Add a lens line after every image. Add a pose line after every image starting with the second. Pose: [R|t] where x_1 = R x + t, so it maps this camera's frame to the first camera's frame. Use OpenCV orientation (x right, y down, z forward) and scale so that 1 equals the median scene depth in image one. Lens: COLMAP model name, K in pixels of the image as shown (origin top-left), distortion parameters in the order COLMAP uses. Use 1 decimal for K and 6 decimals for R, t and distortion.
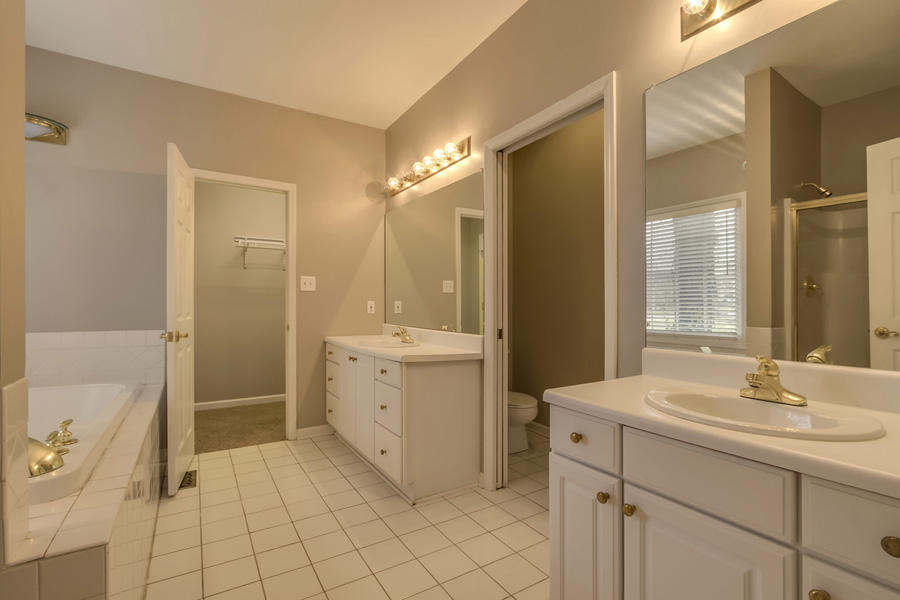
lens RADIAL K [[415.6, 0, 449.8], [0, 415.6, 299.7], [0, 0, 1]] dist [-0.020211, 0.005967]
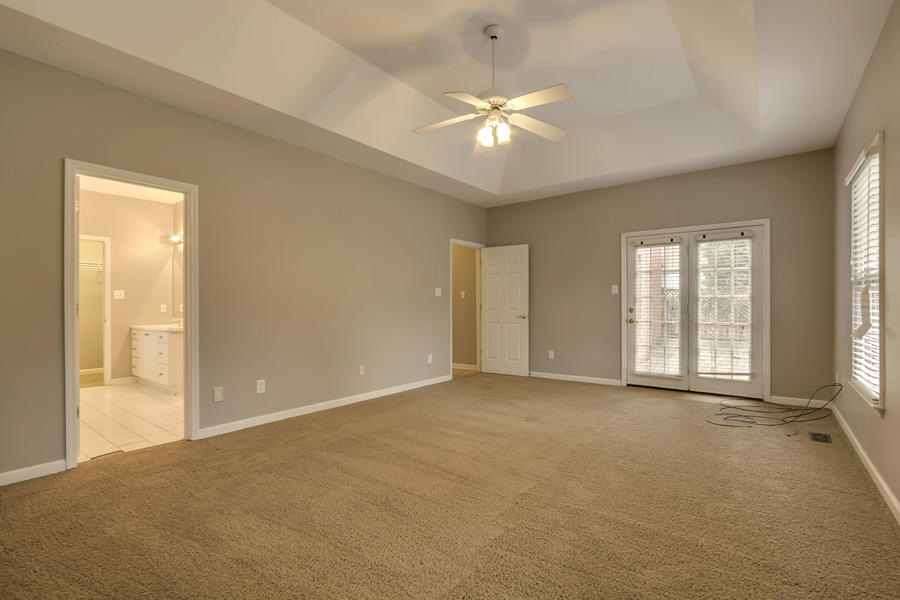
lens RADIAL K [[415.6, 0, 448.6], [0, 415.6, 302.3], [0, 0, 1]] dist [-0.020211, 0.005967]
pose [[0.945850, -0.010263, 0.324442, 0.404973], [0.012426, 0.999912, -0.004594, 0.018197], [-0.324366, 0.008376, 0.945894, -1.076632]]
